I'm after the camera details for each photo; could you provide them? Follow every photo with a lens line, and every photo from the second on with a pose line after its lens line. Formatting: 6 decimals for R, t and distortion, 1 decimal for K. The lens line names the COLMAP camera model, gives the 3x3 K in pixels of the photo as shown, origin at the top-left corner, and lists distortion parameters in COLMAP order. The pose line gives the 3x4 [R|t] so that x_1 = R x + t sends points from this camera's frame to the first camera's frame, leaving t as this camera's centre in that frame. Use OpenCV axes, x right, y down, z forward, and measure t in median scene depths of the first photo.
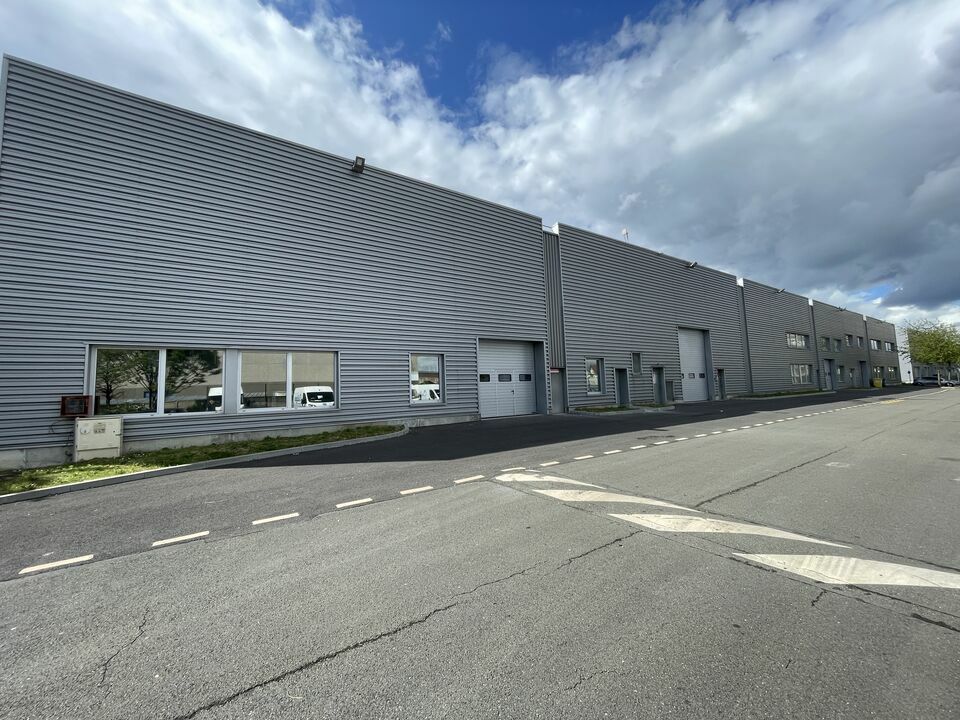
lens RADIAL K [[387.6, 0, 479.5], [0, 387.6, 353.8], [0, 0, 1]] dist [-0.000074, -0.000440]
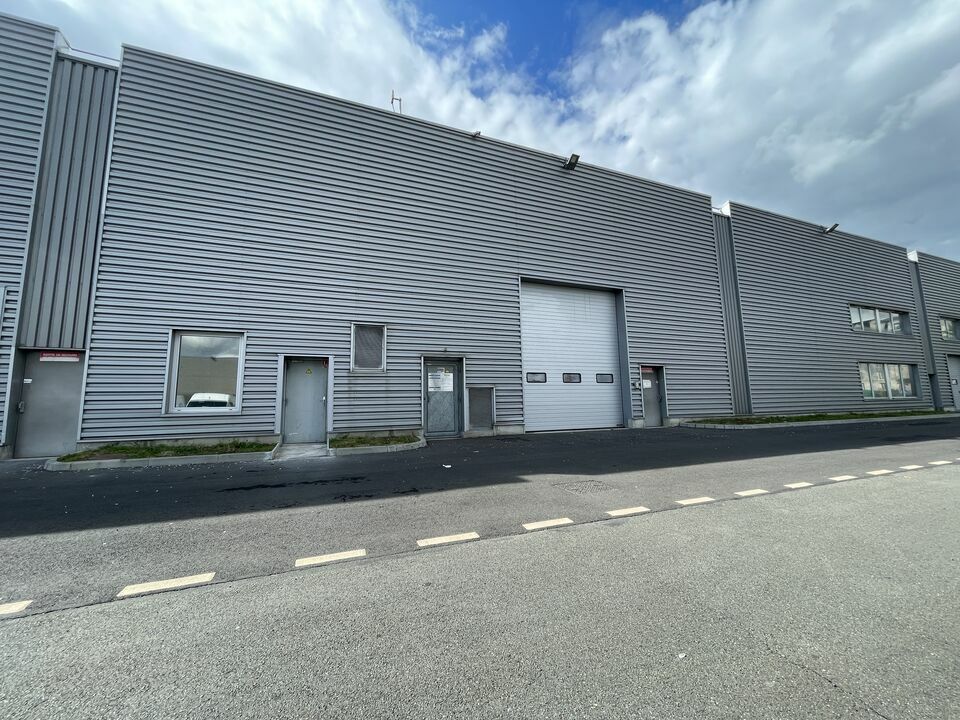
lens RADIAL K [[387.6, 0, 478.4], [0, 387.6, 355.9], [0, 0, 1]] dist [-0.000074, -0.000440]
pose [[0.976343, -0.006439, -0.216132, 0.559891], [0.002500, 0.999826, -0.018491, 0.038297], [0.216214, 0.017513, 0.976189, 0.496744]]
